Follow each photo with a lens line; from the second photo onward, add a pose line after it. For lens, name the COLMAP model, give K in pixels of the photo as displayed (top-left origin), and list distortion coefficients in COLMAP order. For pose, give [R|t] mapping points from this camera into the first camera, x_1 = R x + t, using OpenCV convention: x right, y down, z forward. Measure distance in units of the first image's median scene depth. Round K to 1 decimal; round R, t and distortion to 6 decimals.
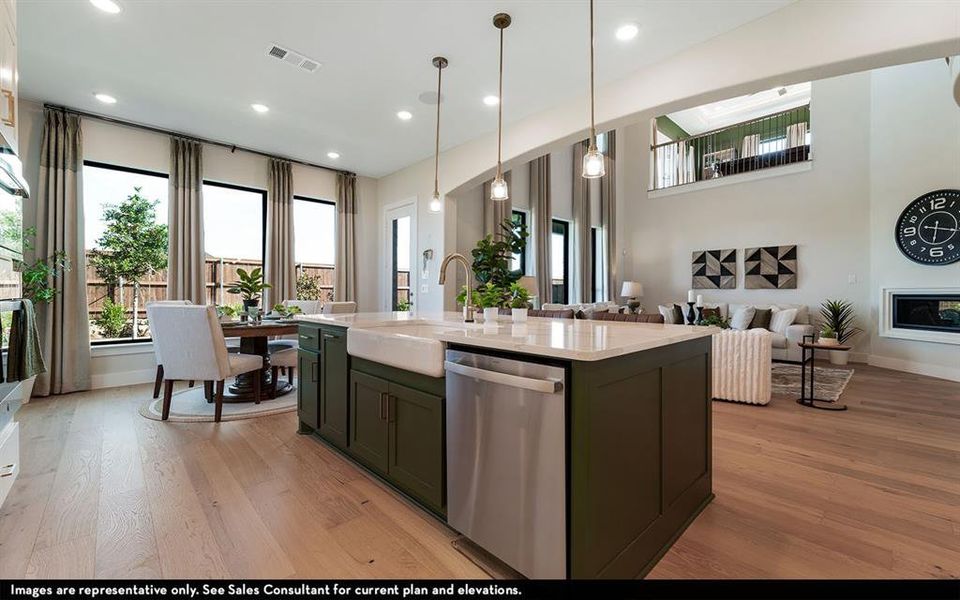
lens RADIAL K [[388.3, 0, 482.7], [0, 388.3, 294.1], [0, 0, 1]] dist [0.000785, -0.000454]
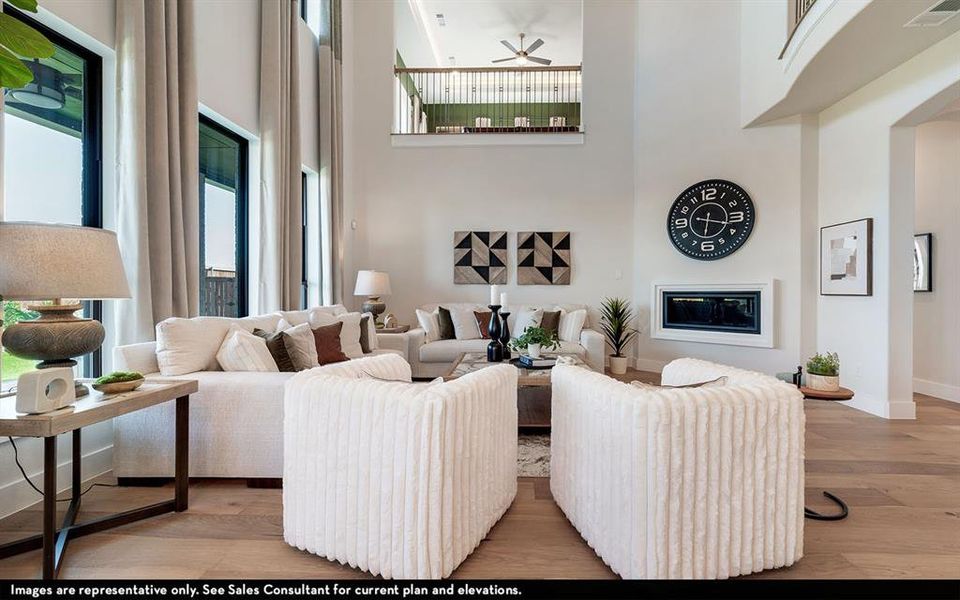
lens RADIAL K [[399.7, 0, 510.8], [0, 399.7, 291.6], [0, 0, 1]] dist [0.003588, -0.001976]
pose [[0.703254, -0.002400, 0.710934, 0.109853], [0.001745, 0.999997, 0.001649, -0.000674], [-0.710936, 0.000081, 0.703256, 0.479761]]
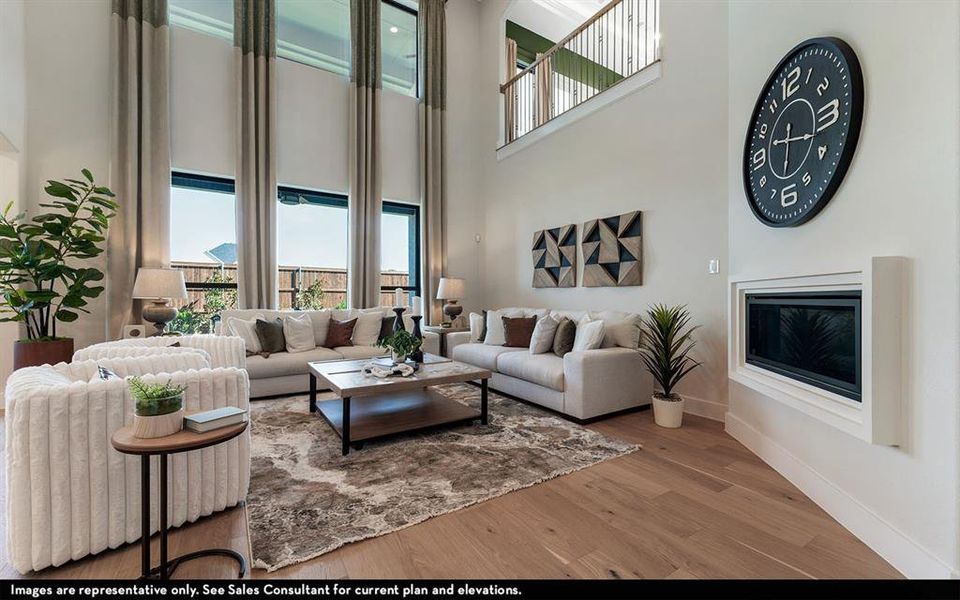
lens RADIAL K [[388.3, 0, 479.6], [0, 388.3, 298.6], [0, 0, 1]] dist [0.000785, -0.000454]
pose [[0.983914, -0.001892, -0.178631, 0.657919], [0.002499, 0.999992, 0.003177, 0.003706], [0.178624, -0.003572, 0.983911, 0.370178]]
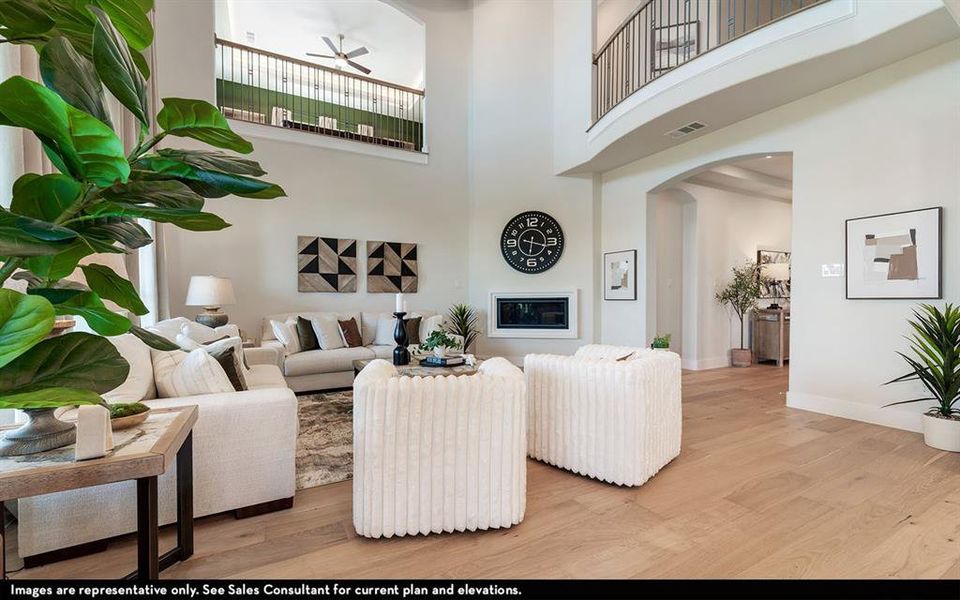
lens RADIAL K [[388.3, 0, 485.3], [0, 388.3, 306.6], [0, 0, 1]] dist [0.000785, -0.000454]
pose [[0.257958, -0.024828, 0.965837, -0.020983], [0.009082, 0.999688, 0.023272, -0.001271], [-0.966113, 0.002768, 0.258103, 0.602962]]
